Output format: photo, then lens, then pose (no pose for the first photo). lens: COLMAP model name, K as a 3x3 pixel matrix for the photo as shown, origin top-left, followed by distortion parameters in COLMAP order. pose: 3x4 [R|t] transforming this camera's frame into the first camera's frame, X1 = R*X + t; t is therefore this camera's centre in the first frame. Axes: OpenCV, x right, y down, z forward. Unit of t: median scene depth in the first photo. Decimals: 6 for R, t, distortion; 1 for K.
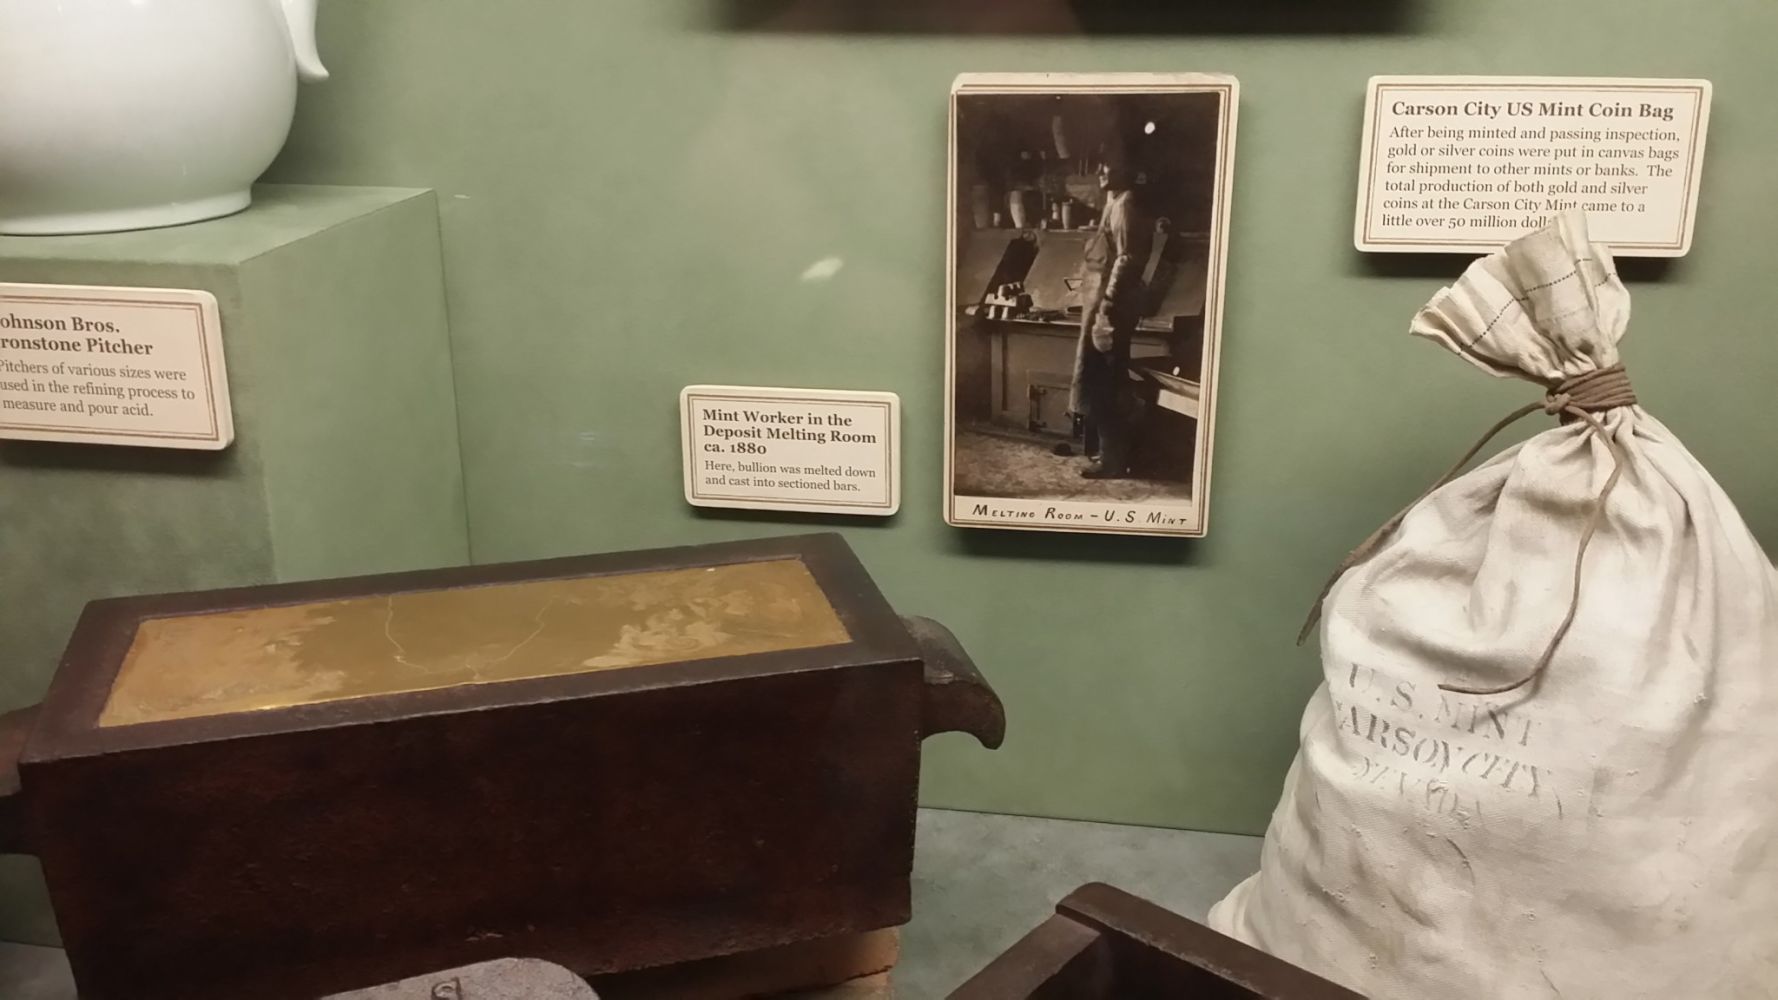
lens RADIAL K [[1655.4, 0, 898.4], [0, 1655.4, 497.8], [0, 0, 1]] dist [0.145189, -0.365434]
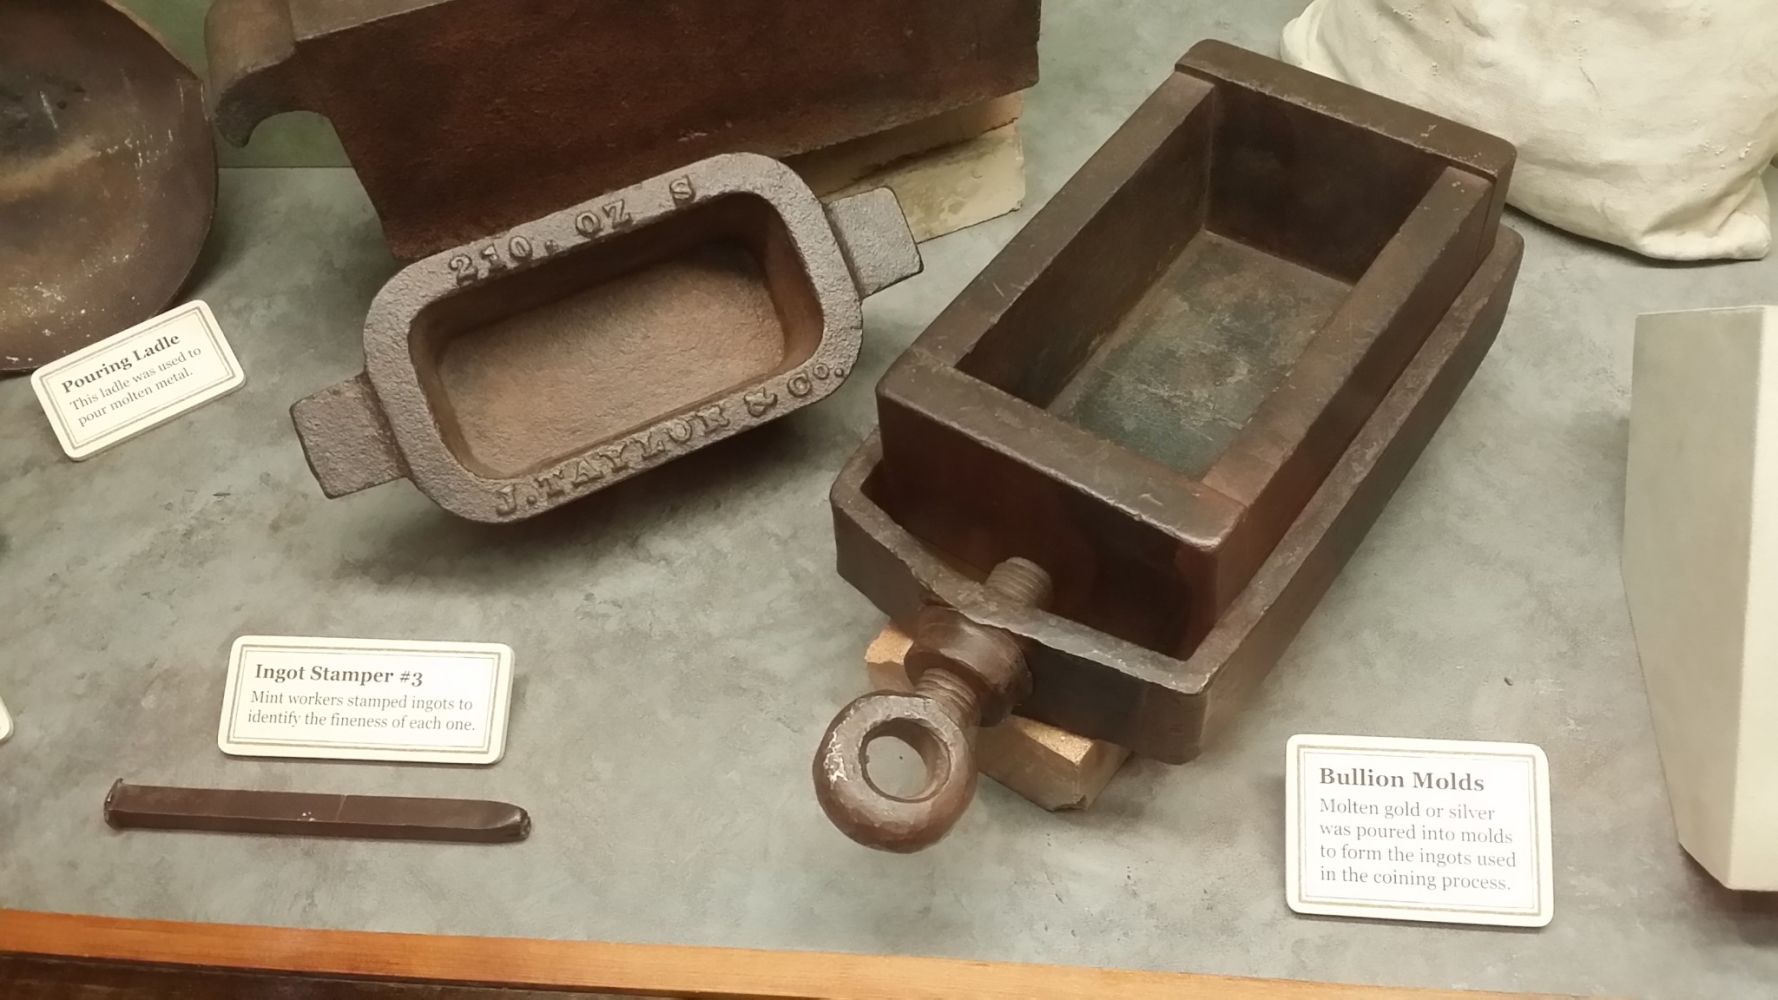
lens RADIAL K [[1655.4, 0, 898.4], [0, 1655.4, 497.8], [0, 0, 1]] dist [0.145189, -0.365434]
pose [[0.994922, -0.096101, -0.029910, -0.073915], [0.097878, 0.854583, 0.510007, -0.091382], [-0.023452, -0.510345, 0.859650, -0.131723]]
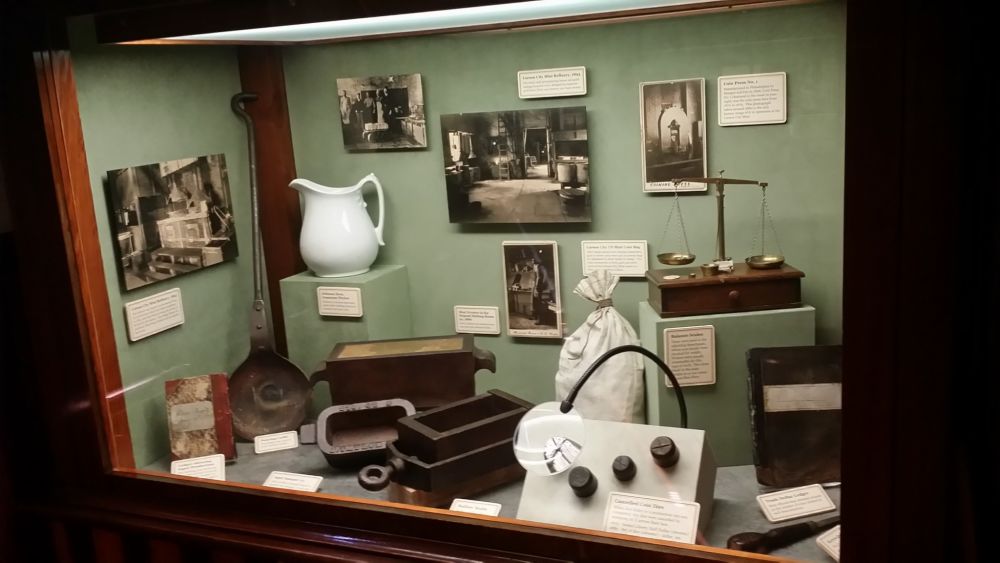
lens RADIAL K [[931.0, 0, 505.3], [0, 931.0, 280.2], [0, 0, 1]] dist [0.145189, -0.365434]
pose [[0.964135, -0.015489, -0.264960, 0.785279], [-0.015940, 0.993114, -0.116059, 0.181437], [0.264934, 0.116120, 0.957249, -1.645310]]
